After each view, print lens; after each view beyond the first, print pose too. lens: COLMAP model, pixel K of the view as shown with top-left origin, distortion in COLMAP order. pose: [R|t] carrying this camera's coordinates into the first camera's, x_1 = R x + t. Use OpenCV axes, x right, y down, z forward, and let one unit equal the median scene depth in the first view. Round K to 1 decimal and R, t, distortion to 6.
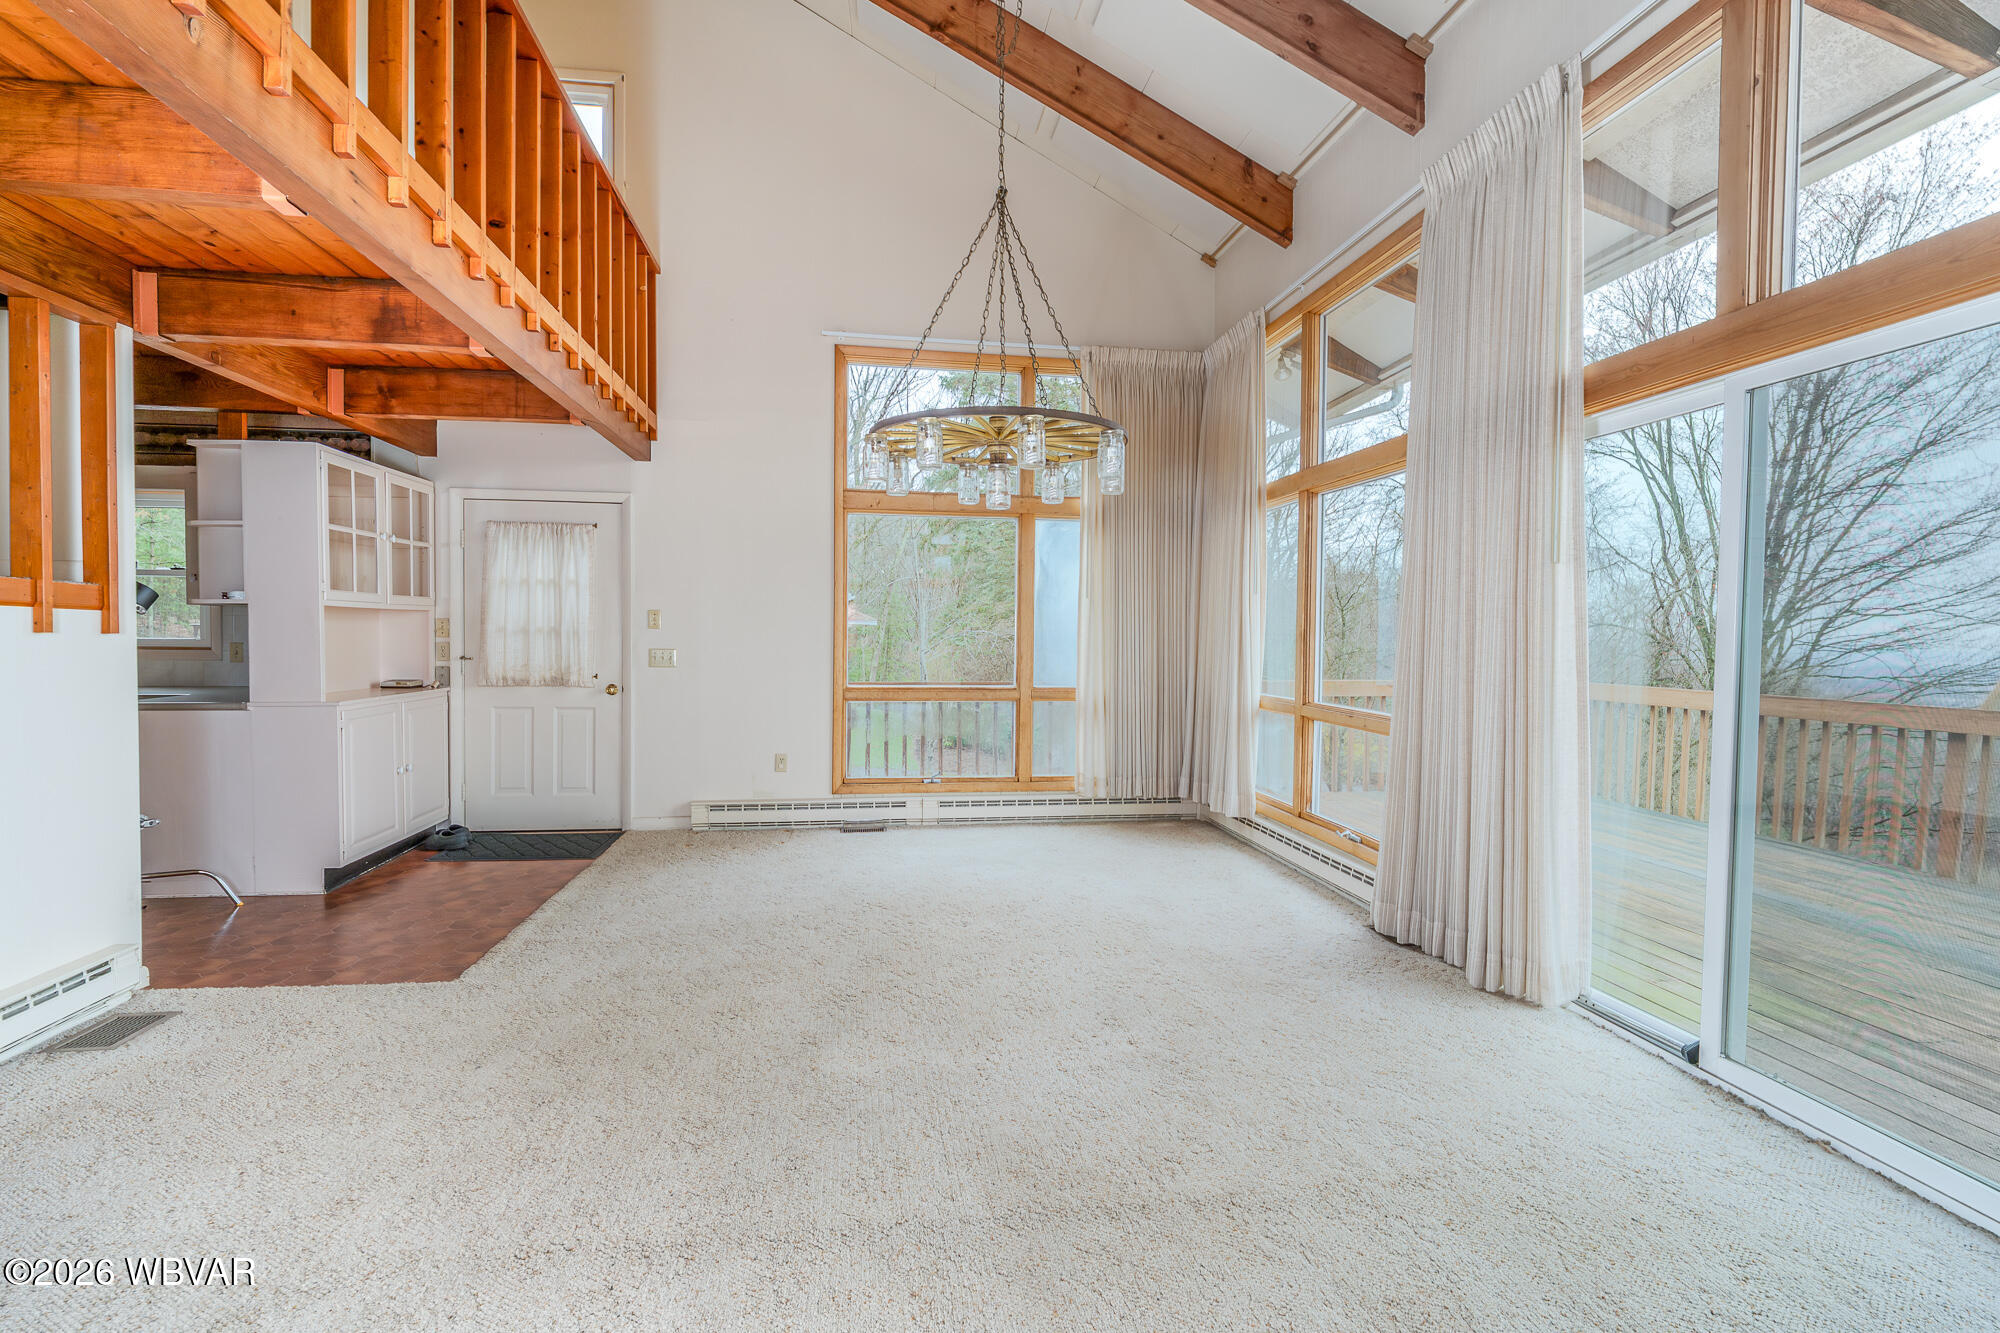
lens RADIAL K [[935.1, 0, 995.1], [0, 935.1, 662.4], [0, 0, 1]] dist [-0.008297, -0.000490]
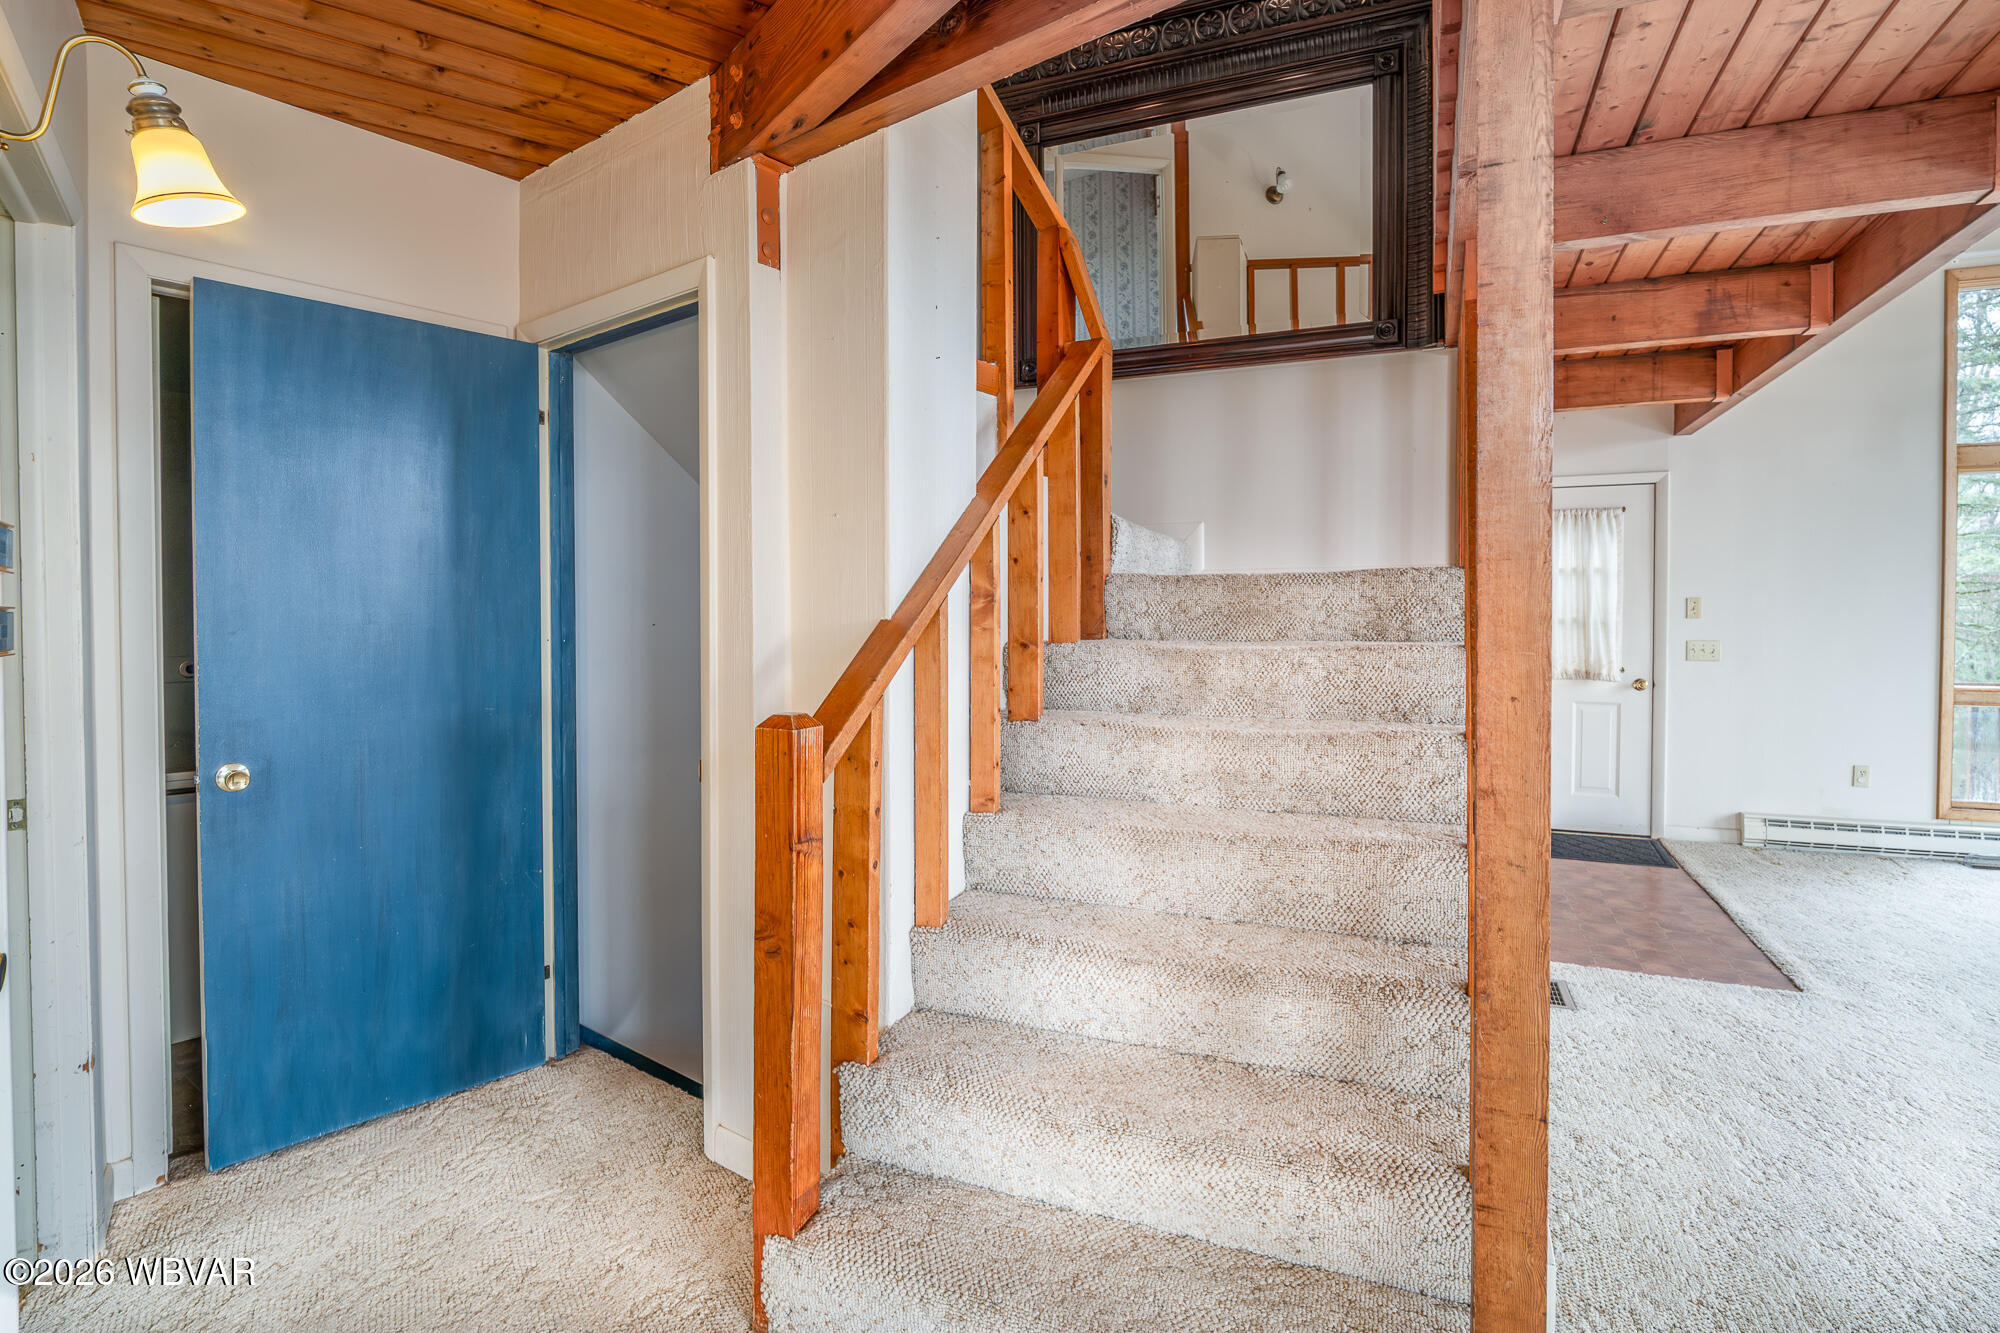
lens RADIAL K [[992.2, 0, 998.9], [0, 992.2, 637.8], [0, 0, 1]] dist [-0.002468, -0.000632]
pose [[0.854651, -0.001535, -0.519200, -0.503027], [-0.006227, 0.999893, -0.013206, -0.000687], [0.519165, 0.014519, 0.854551, -0.194847]]
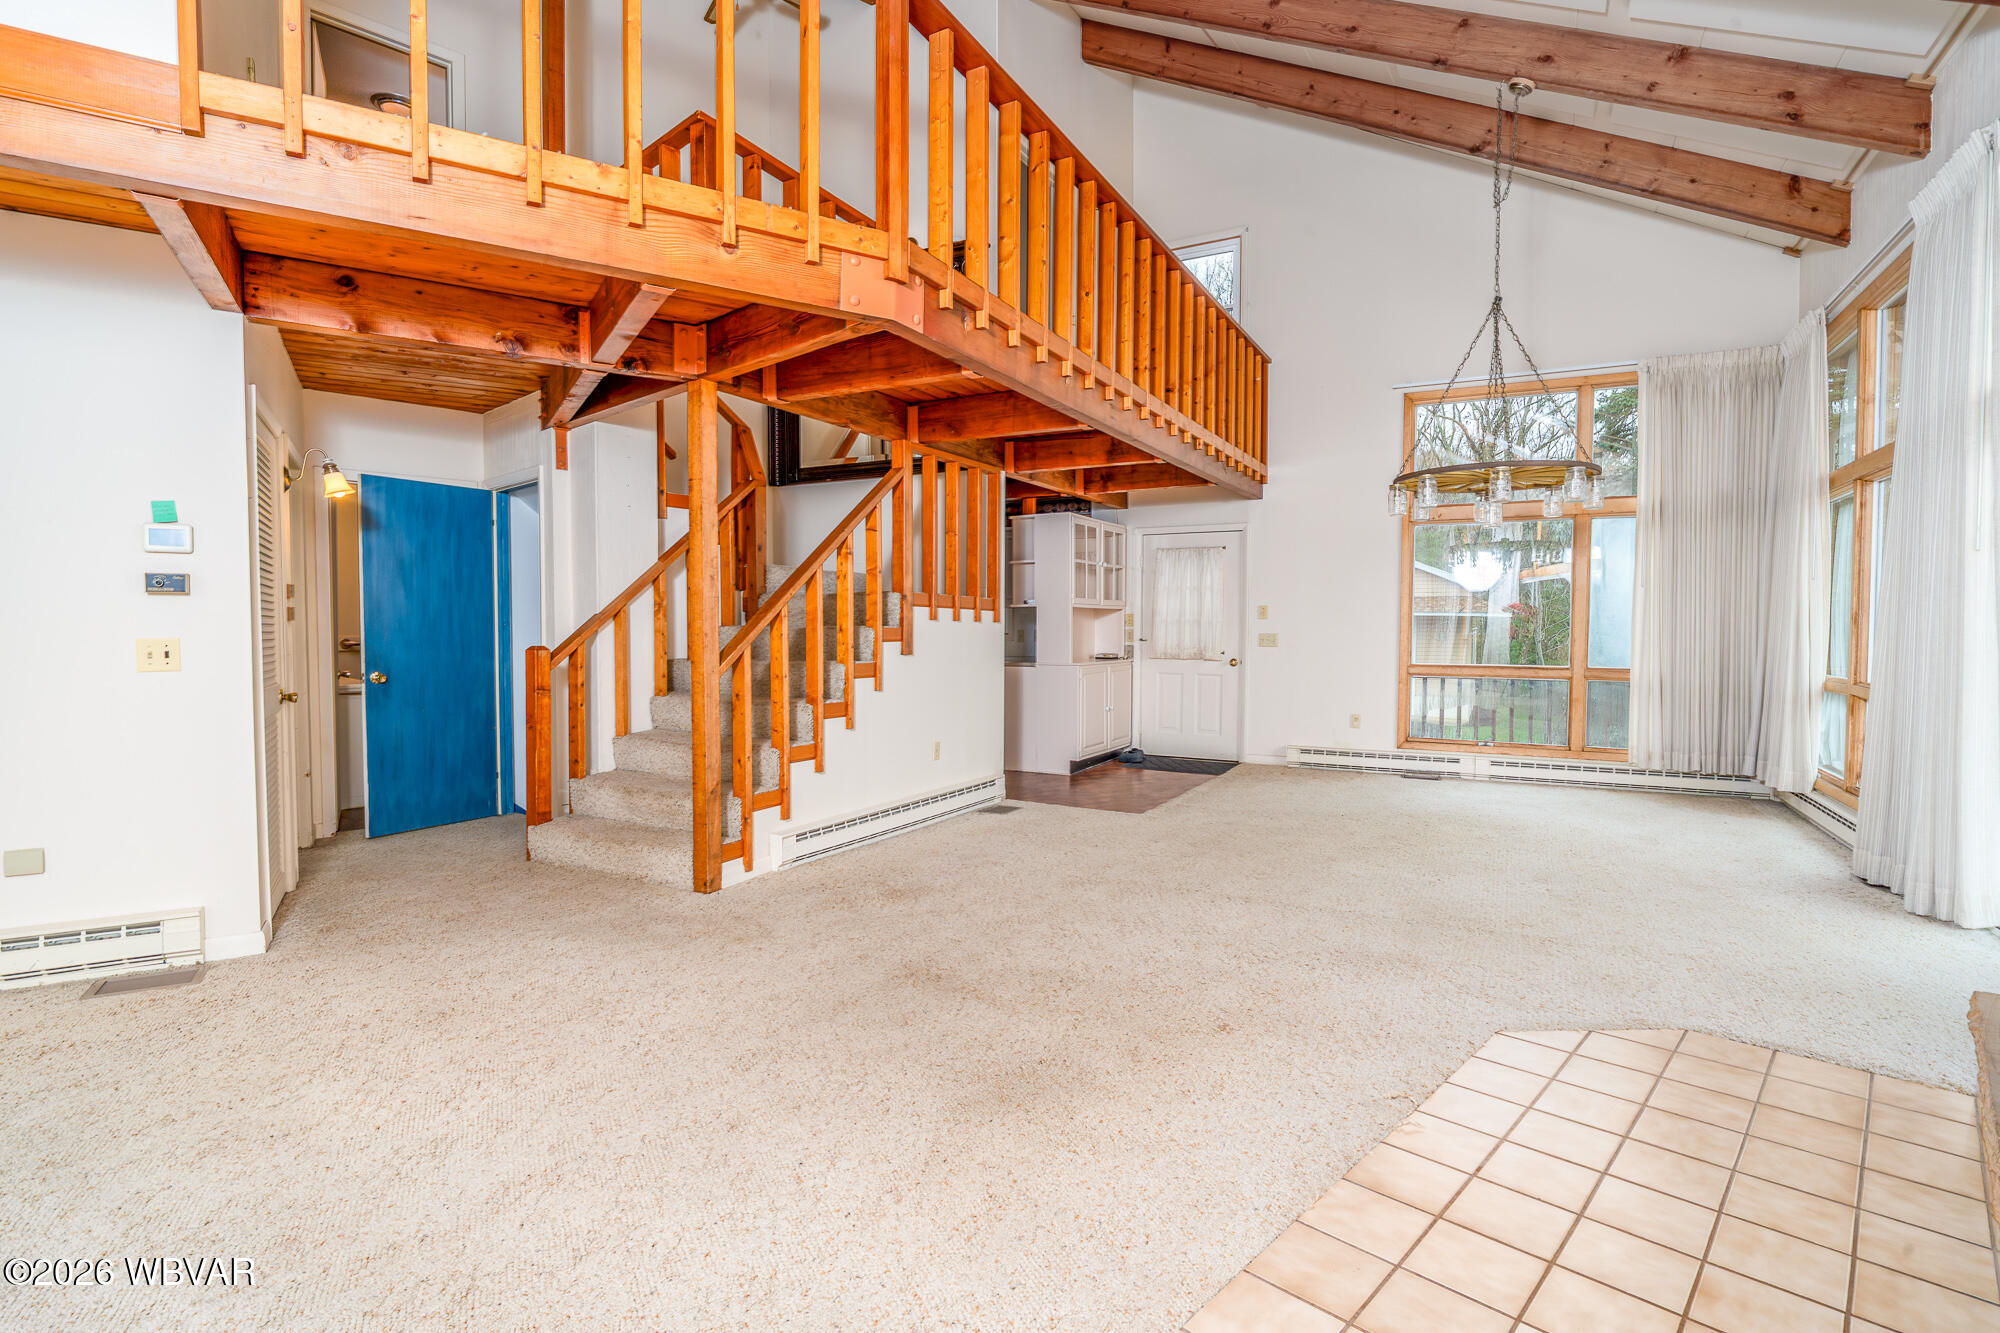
lens RADIAL K [[961.4, 0, 1005.5], [0, 961.4, 666.3], [0, 0, 1]] dist [-0.004125, -0.001370]
pose [[0.802816, 0.016925, -0.595987, 0.206055], [-0.012926, 0.999856, 0.010983, 0.026296], [0.596087, -0.001114, 0.802919, -0.429323]]
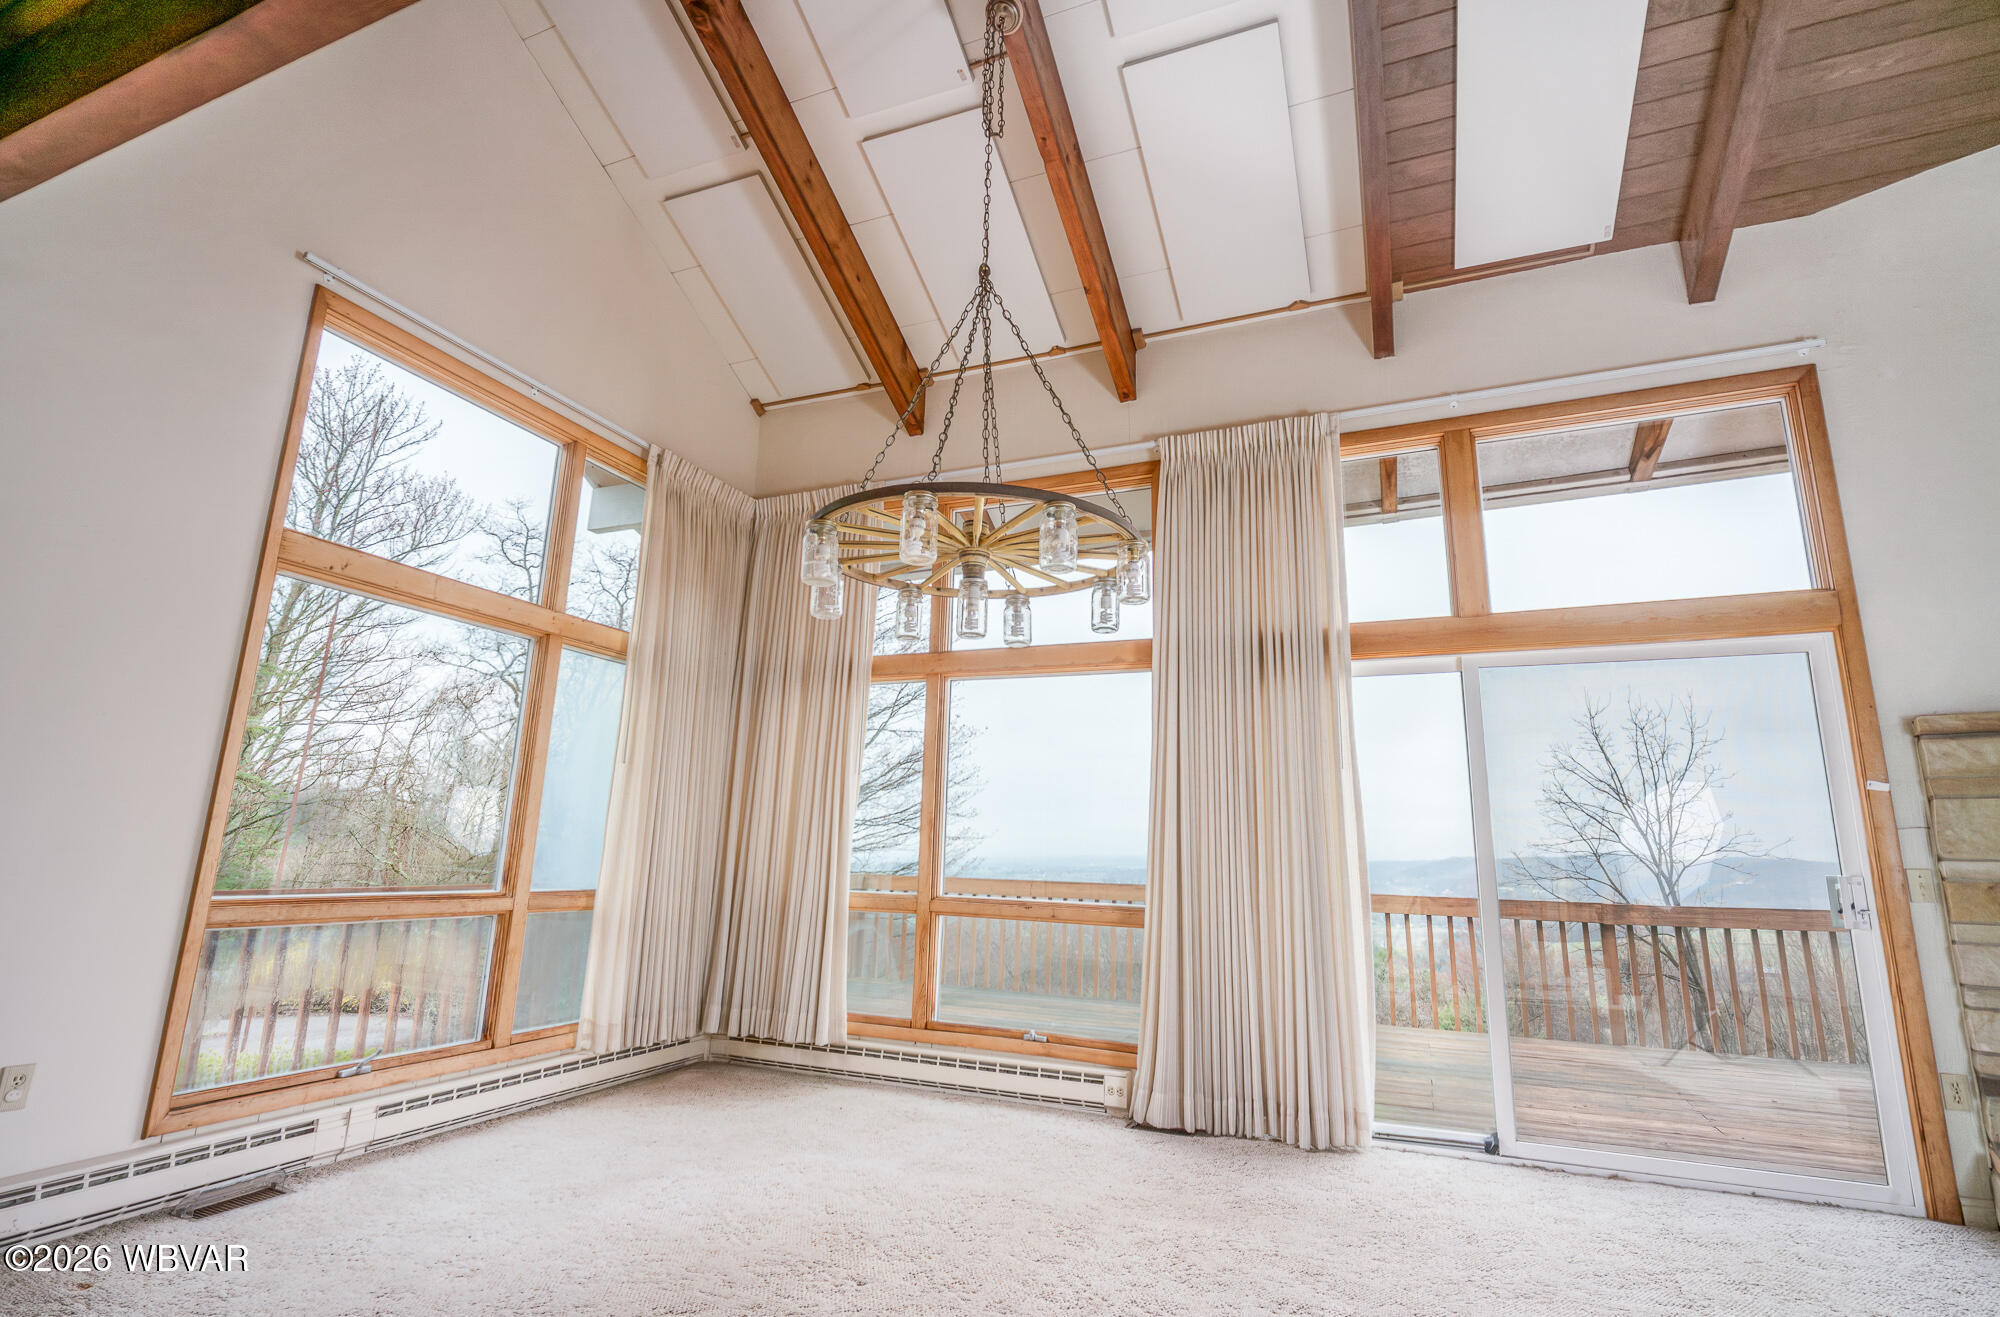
lens RADIAL K [[929.6, 0, 1000.4], [0, 929.6, 643.0], [0, 0, 1]] dist [-0.003510, -0.000244]
pose [[0.512500, 0.198691, 0.835384, -0.457332], [0.004481, 0.972229, -0.233988, 0.014508], [-0.858676, 0.123662, 0.497377, 0.452195]]
